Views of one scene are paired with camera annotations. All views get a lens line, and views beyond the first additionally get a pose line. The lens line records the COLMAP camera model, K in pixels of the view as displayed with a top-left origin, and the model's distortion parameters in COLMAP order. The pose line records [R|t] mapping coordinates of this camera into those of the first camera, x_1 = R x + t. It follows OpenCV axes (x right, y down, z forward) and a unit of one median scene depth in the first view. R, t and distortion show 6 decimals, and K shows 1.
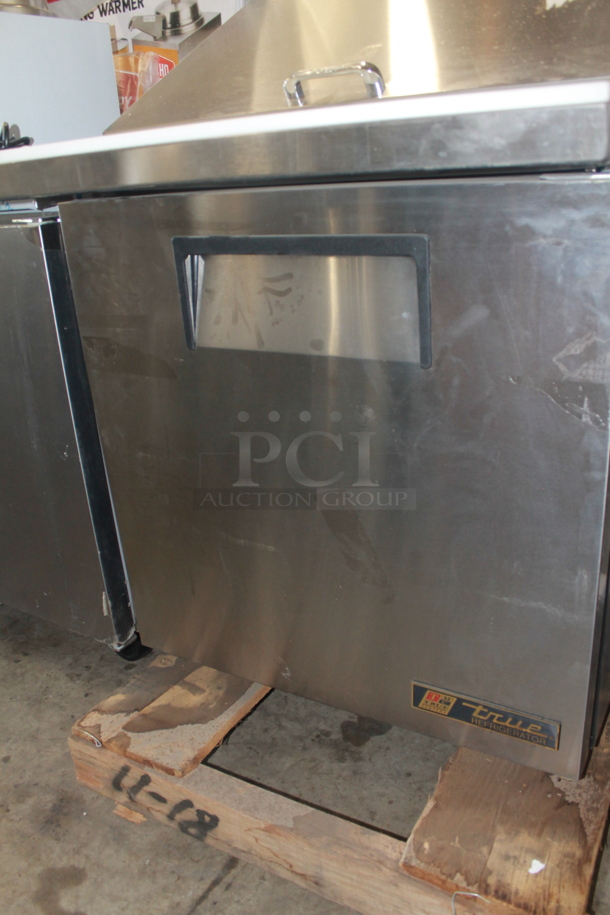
lens RADIAL K [[772.0, 0, 311.0], [0, 772.0, 458.5], [0, 0, 1]] dist [-0.123261, 0.081745]
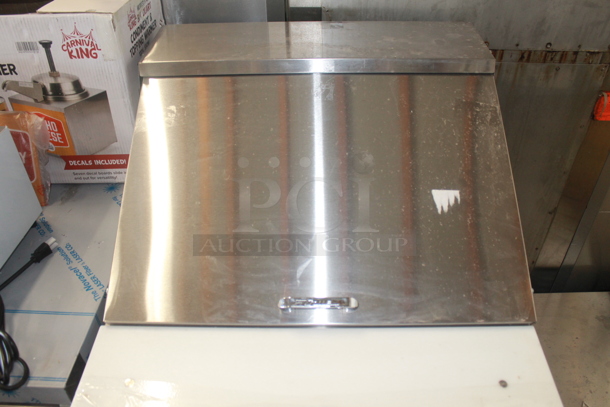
lens RADIAL K [[514.7, 0, 304.8], [0, 514.7, 206.9], [0, 0, 1]] dist [-0.123261, 0.081745]
pose [[0.873052, -0.261750, 0.411422, -0.248048], [0.138262, 0.941973, 0.305893, -0.704437], [-0.467616, -0.210176, 0.858581, 0.174419]]
